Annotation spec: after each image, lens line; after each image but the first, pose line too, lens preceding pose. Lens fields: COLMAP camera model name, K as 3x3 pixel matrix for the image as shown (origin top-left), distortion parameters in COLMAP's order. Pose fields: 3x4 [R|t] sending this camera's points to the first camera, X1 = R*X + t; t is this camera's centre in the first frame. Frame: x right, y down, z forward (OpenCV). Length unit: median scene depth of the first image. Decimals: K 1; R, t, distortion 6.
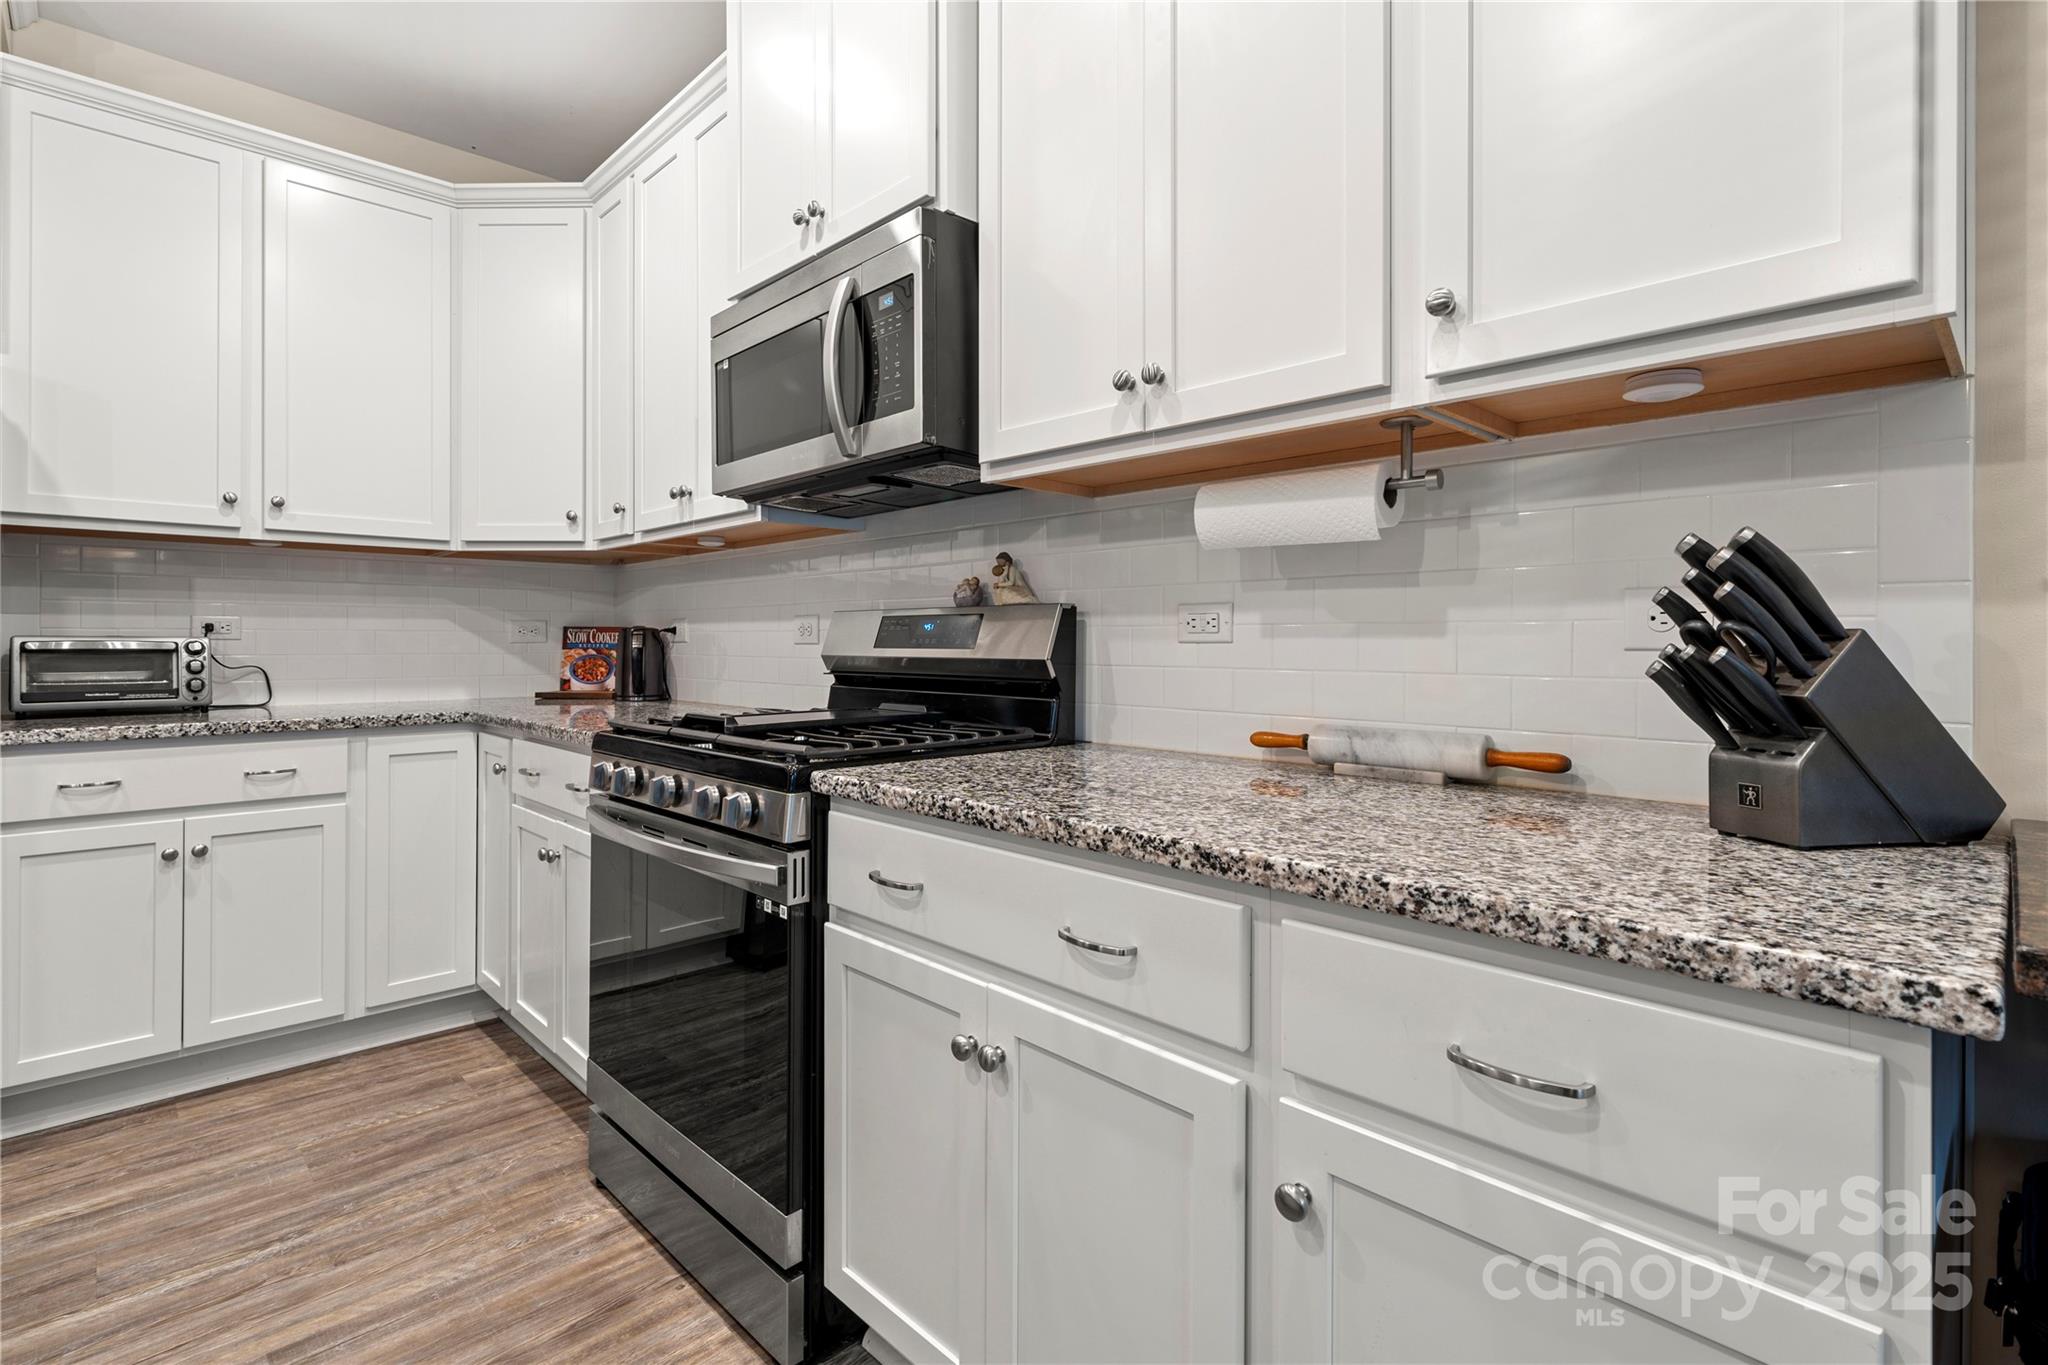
lens RADIAL K [[962.6, 0, 993.1], [0, 962.6, 645.4], [0, 0, 1]] dist [-0.000545, 0.000037]
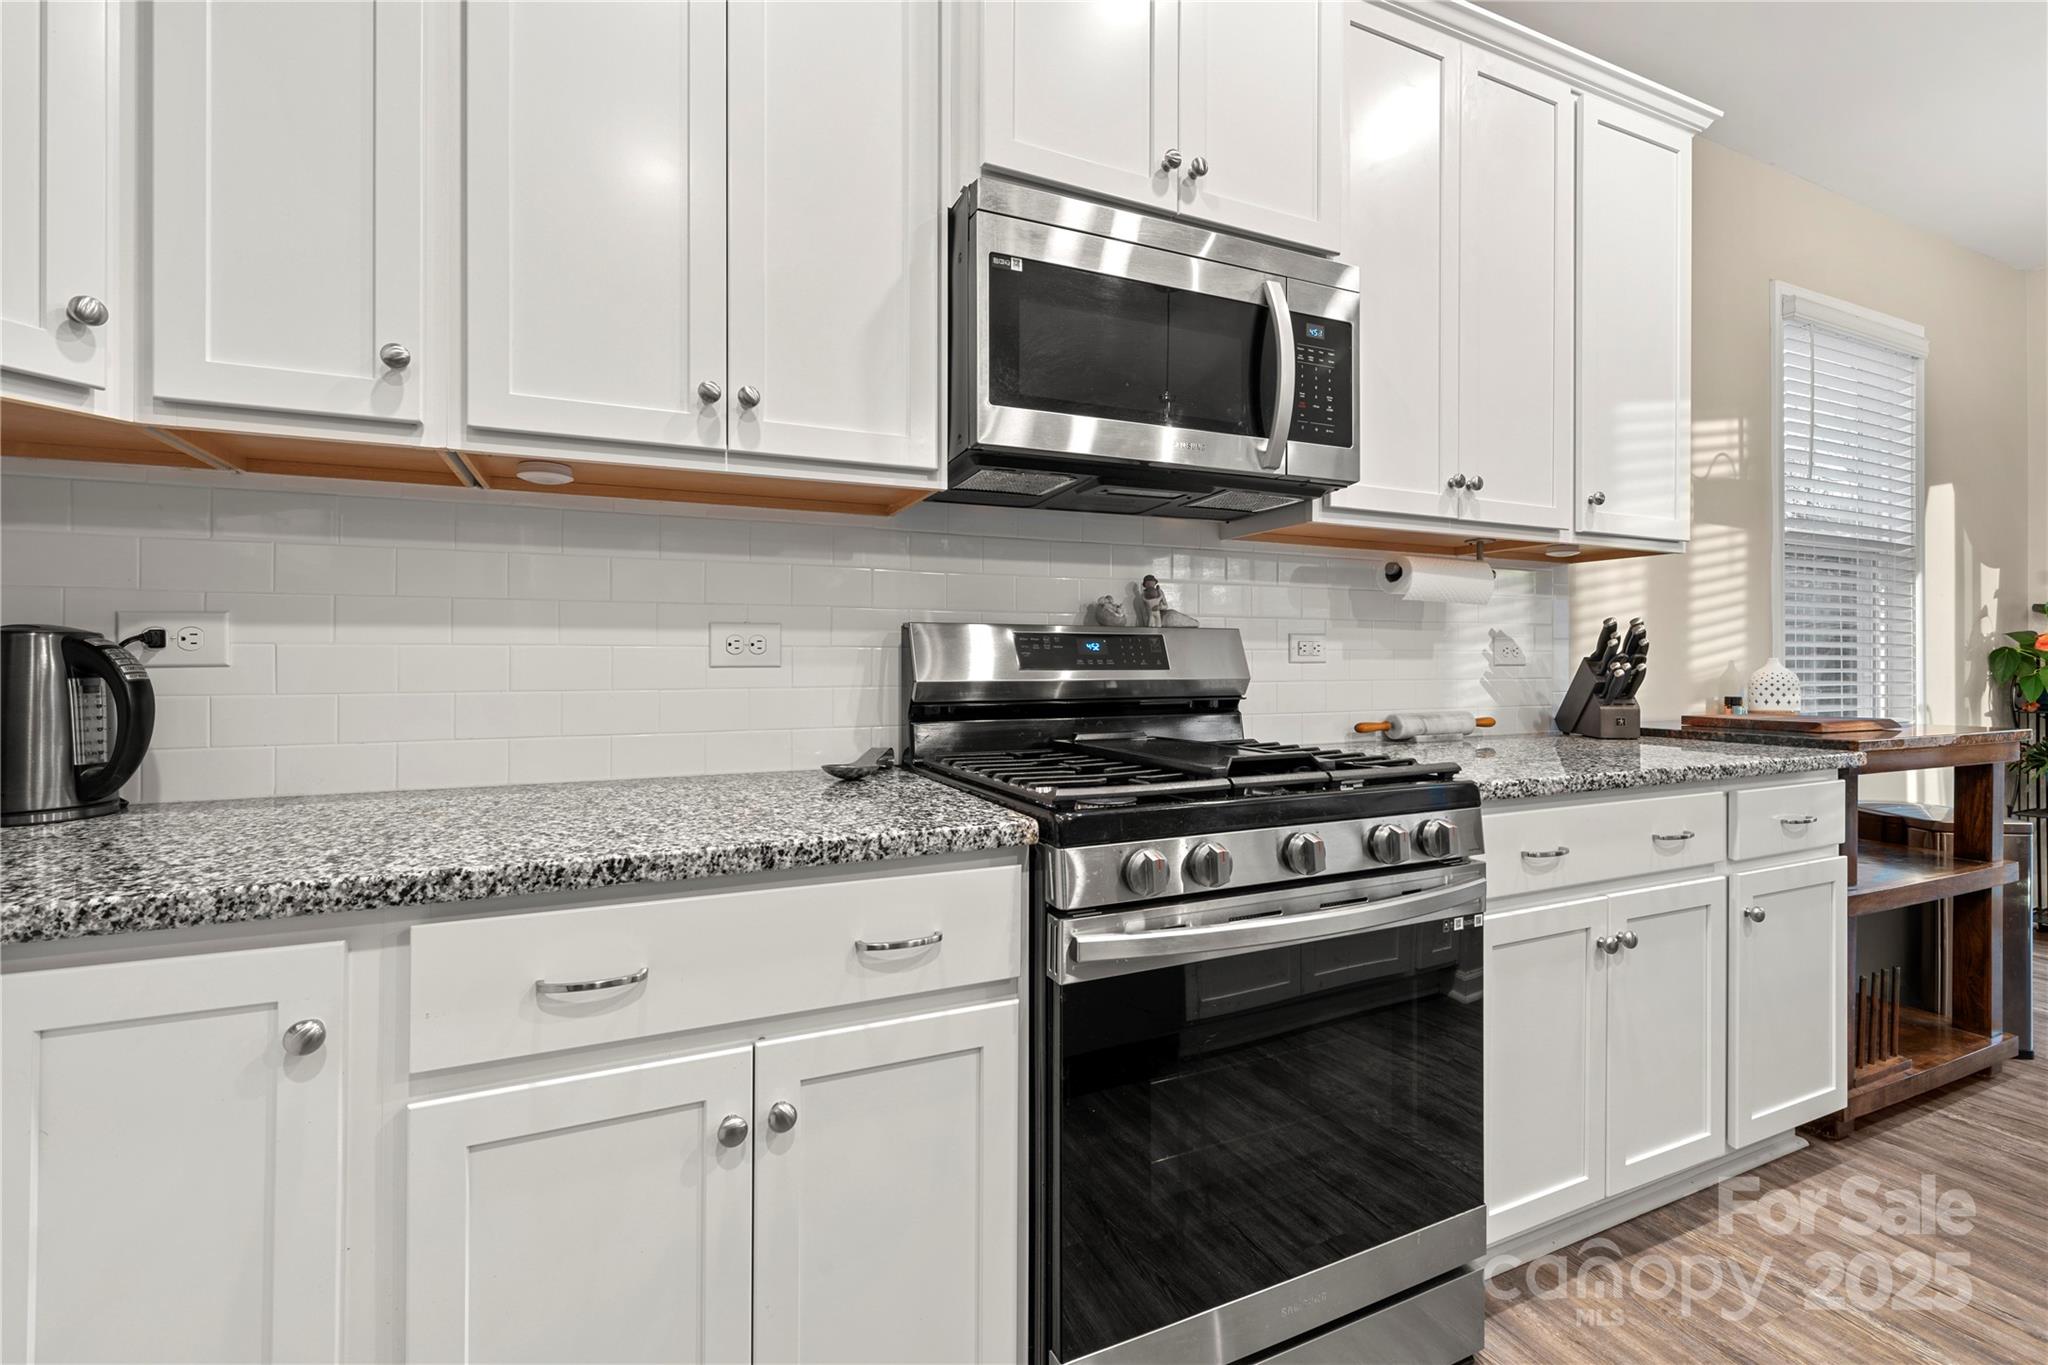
lens RADIAL K [[865.2, 0, 1027.7], [0, 865.2, 663.4], [0, 0, 1]] dist [-0.001967, -0.000680]
pose [[0.330767, -0.003364, 0.943706, -1.229097], [0.005000, 0.999986, 0.001812, -0.007335], [-0.943699, 0.004119, 0.330779, 1.116674]]
